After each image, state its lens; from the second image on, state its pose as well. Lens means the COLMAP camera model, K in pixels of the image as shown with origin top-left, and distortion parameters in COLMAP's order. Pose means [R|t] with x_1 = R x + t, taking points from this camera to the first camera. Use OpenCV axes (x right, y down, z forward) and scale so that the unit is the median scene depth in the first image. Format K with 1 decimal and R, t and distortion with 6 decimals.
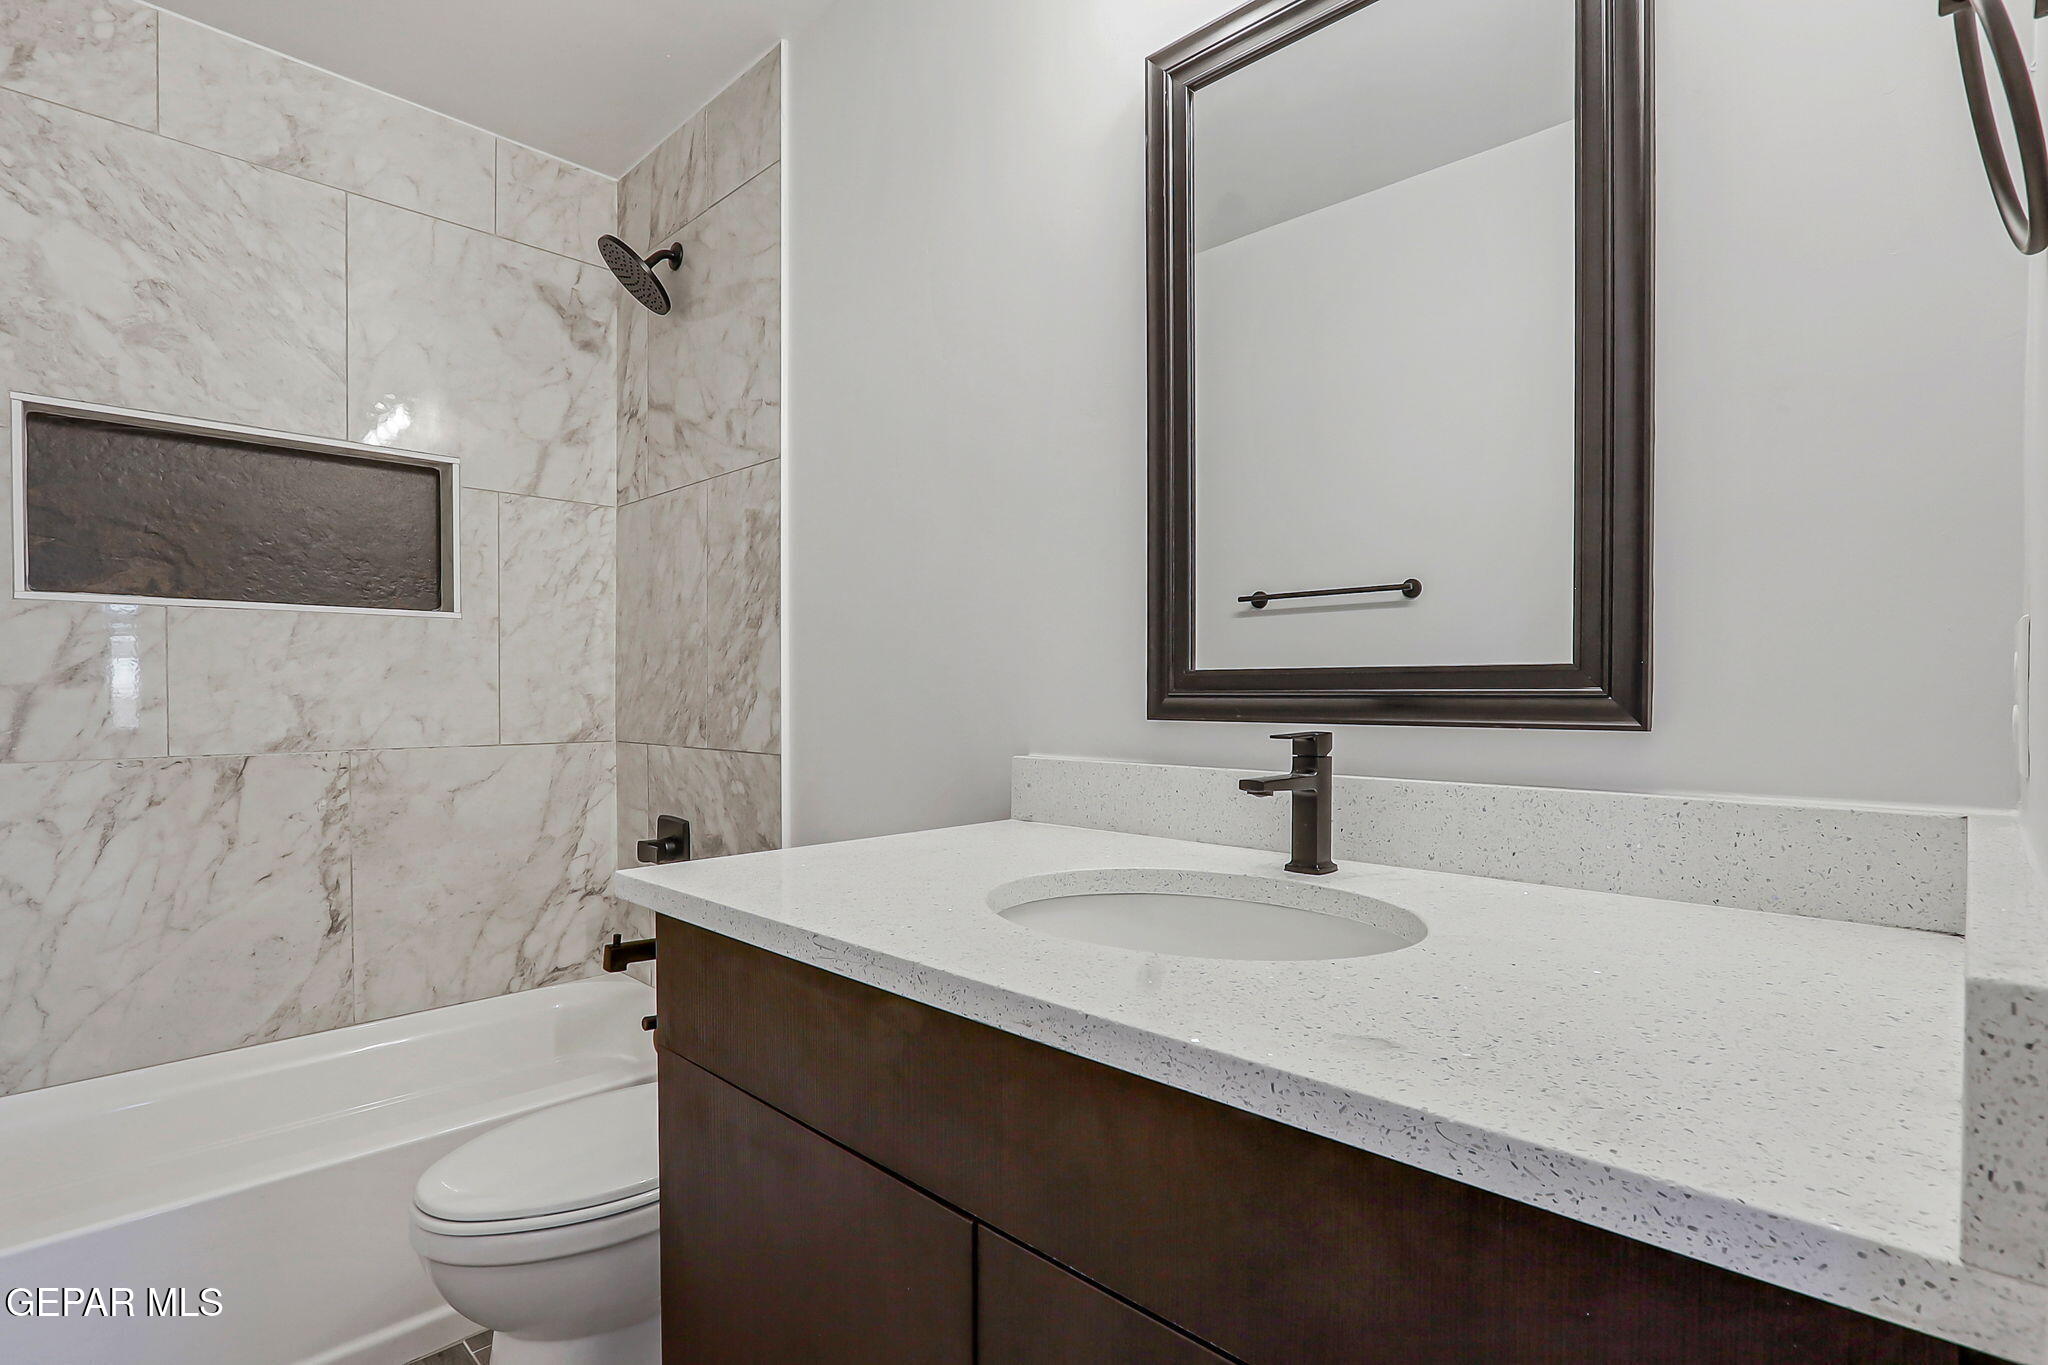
lens RADIAL K [[986.7, 0, 1009.0], [0, 986.7, 692.5], [0, 0, 1]] dist [-0.010436, -0.000026]
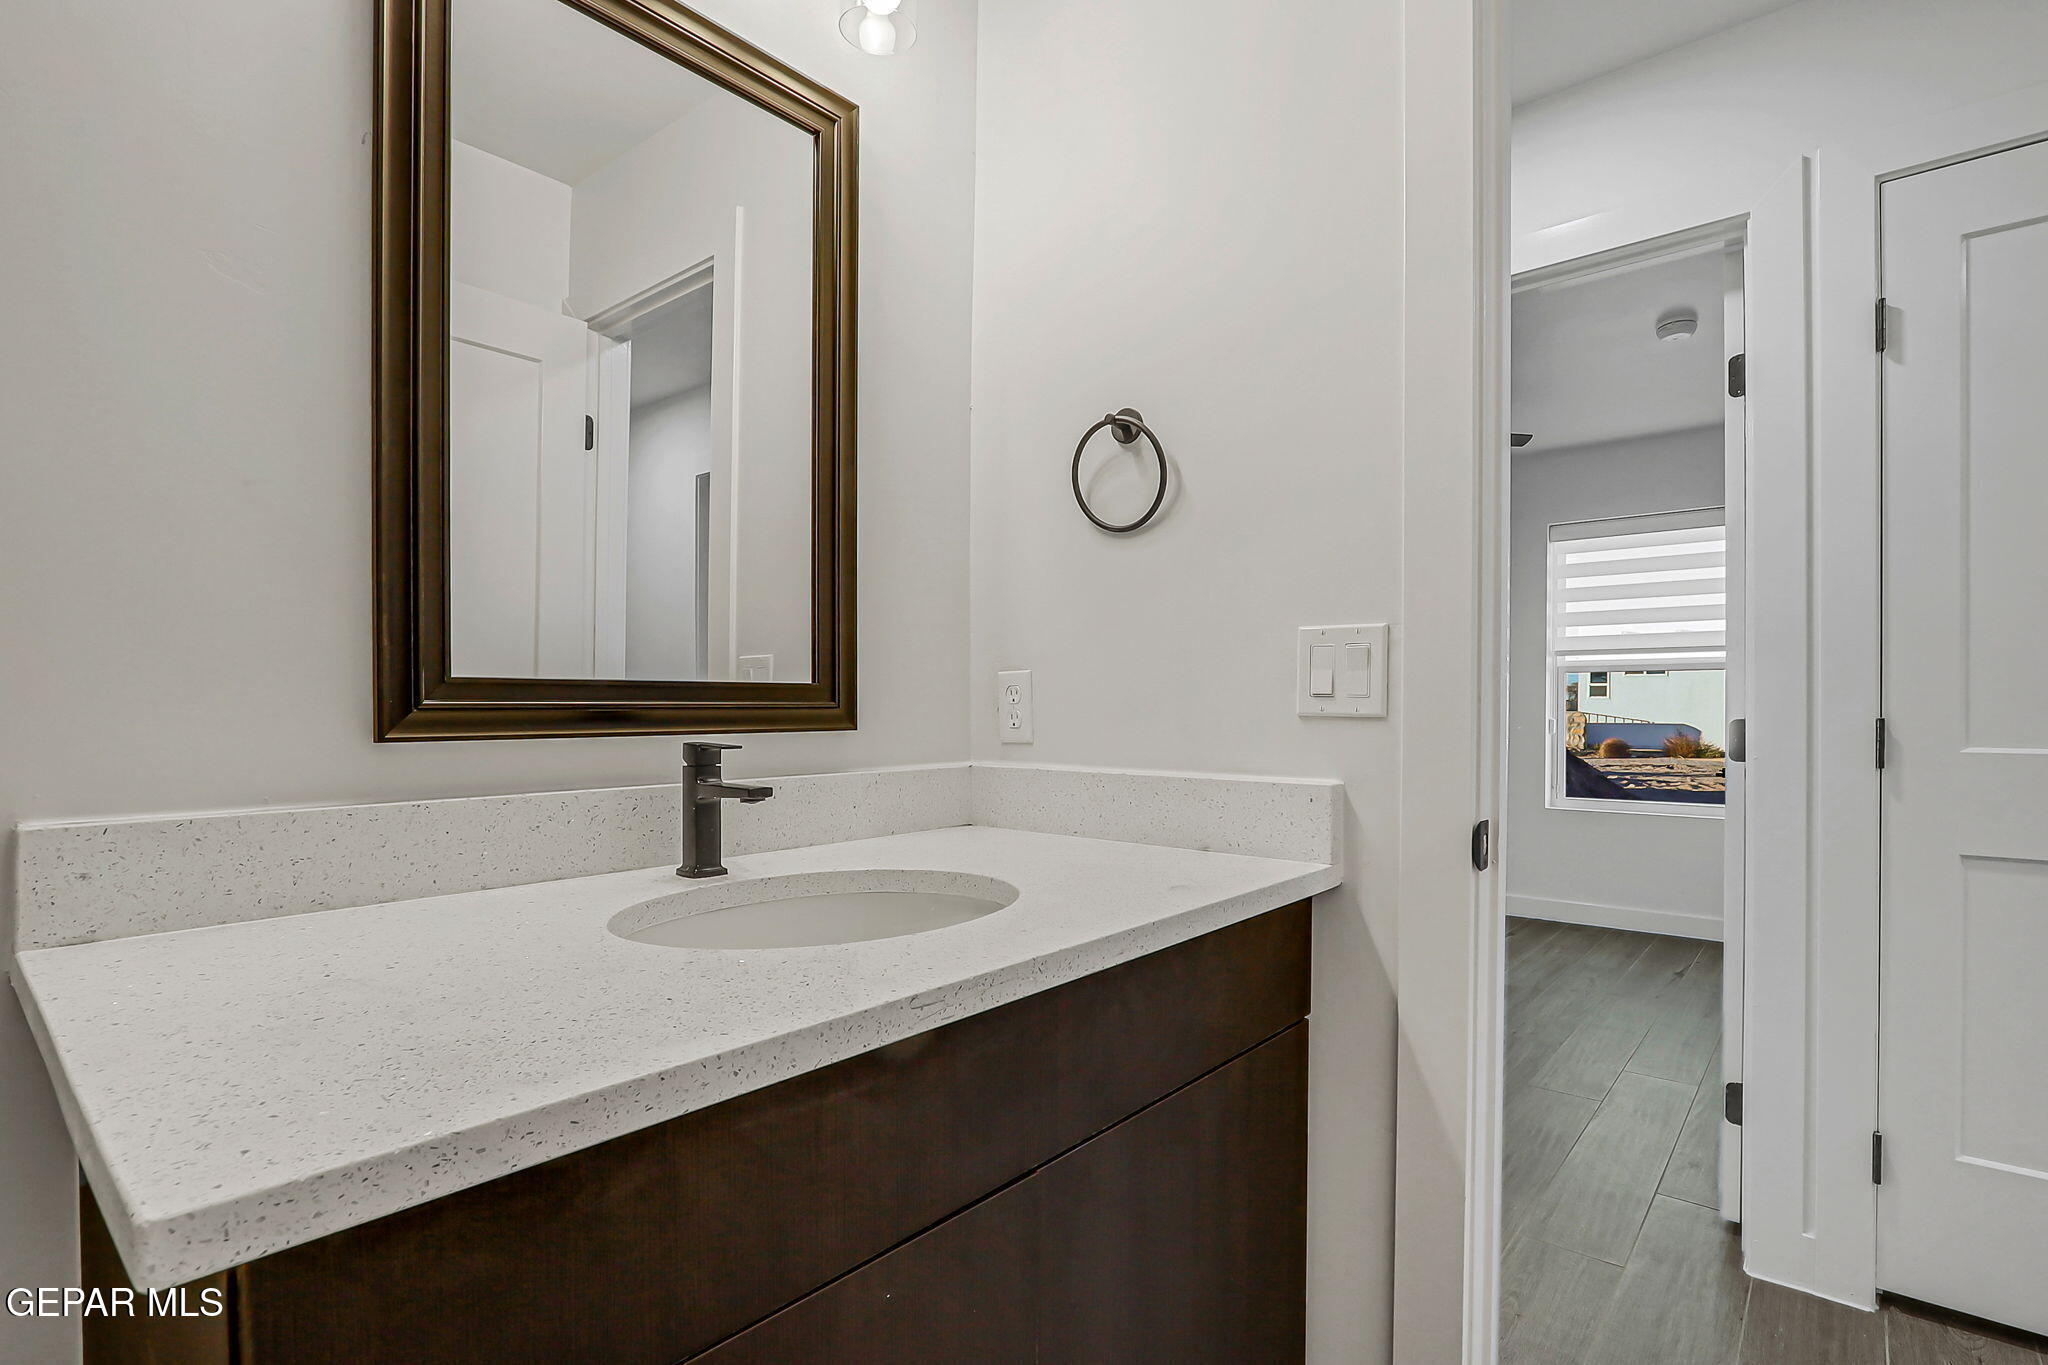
lens RADIAL K [[986.7, 0, 1009.0], [0, 986.7, 692.5], [0, 0, 1]] dist [-0.010436, -0.000026]
pose [[-0.059680, 0.012697, 0.998137, -0.781761], [0.004830, 0.999911, -0.012431, 0.001848], [-0.998206, 0.004079, -0.059736, 0.740084]]
